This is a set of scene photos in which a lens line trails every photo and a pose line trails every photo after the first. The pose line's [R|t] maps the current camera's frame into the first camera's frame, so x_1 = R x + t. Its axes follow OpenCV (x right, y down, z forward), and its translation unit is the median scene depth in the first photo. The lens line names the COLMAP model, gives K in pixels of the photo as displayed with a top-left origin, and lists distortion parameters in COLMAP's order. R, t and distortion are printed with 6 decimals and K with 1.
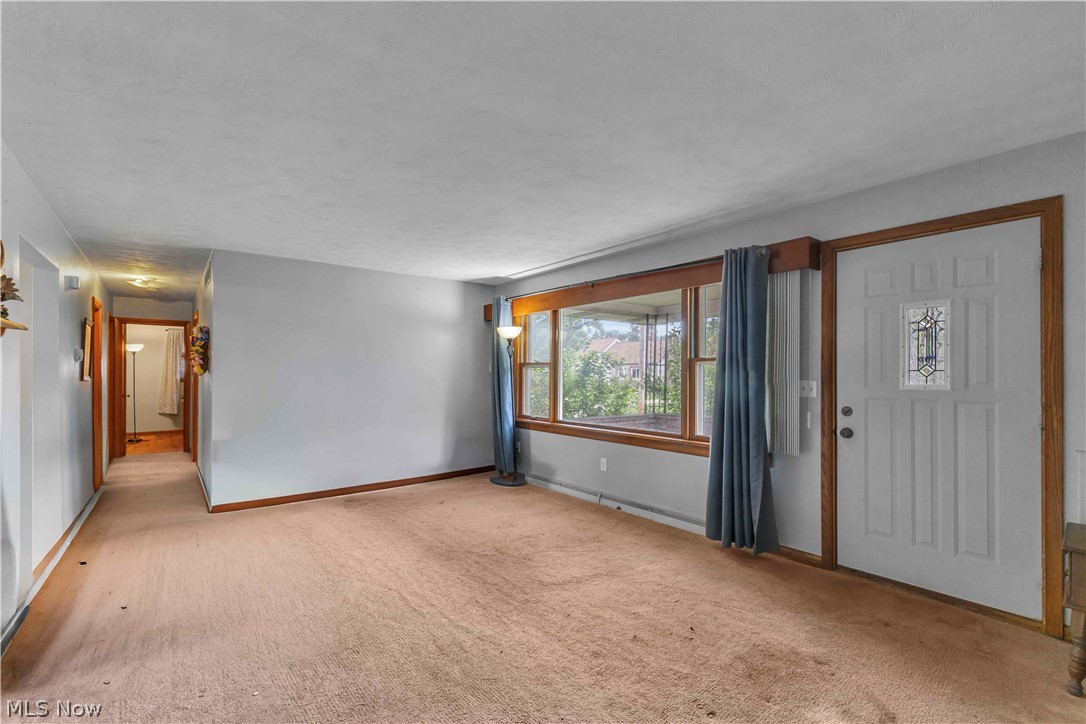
lens RADIAL K [[475.4, 0, 538.1], [0, 475.4, 368.6], [0, 0, 1]] dist [0.009698, -0.000388]
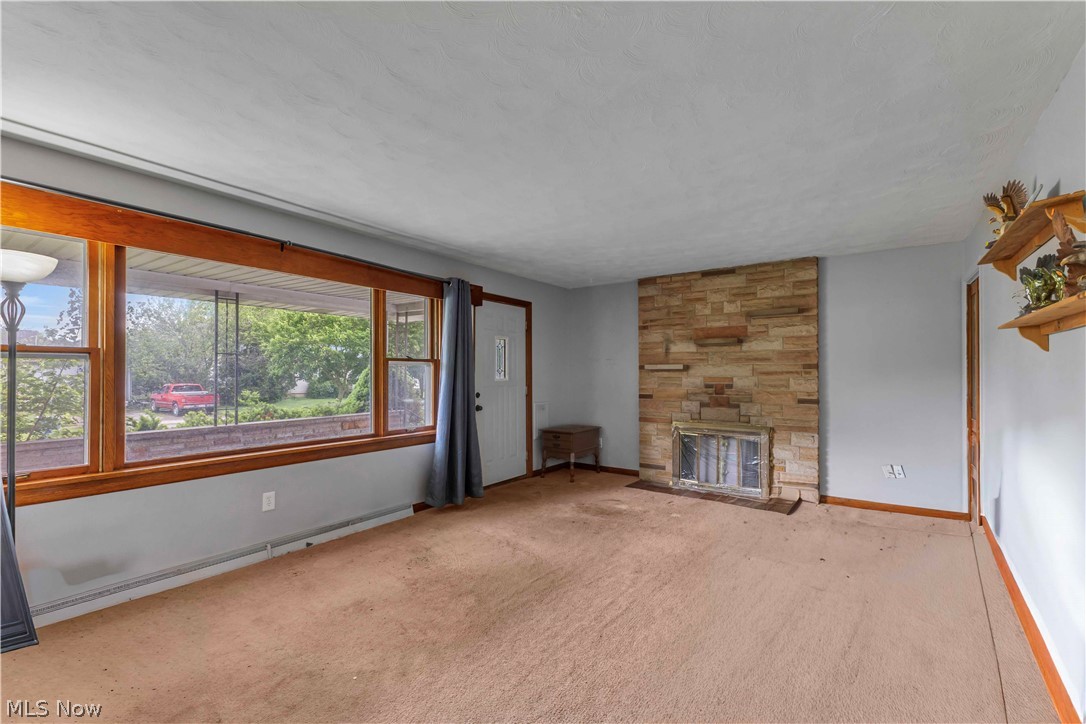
lens RADIAL K [[475.4, 0, 538.6], [0, 475.4, 369.0], [0, 0, 1]] dist [0.009698, -0.000388]
pose [[-0.274334, 0.004077, 0.961626, -0.801976], [-0.014576, 0.999858, -0.008397, 0.006812], [-0.961524, -0.016321, -0.274235, 0.995145]]
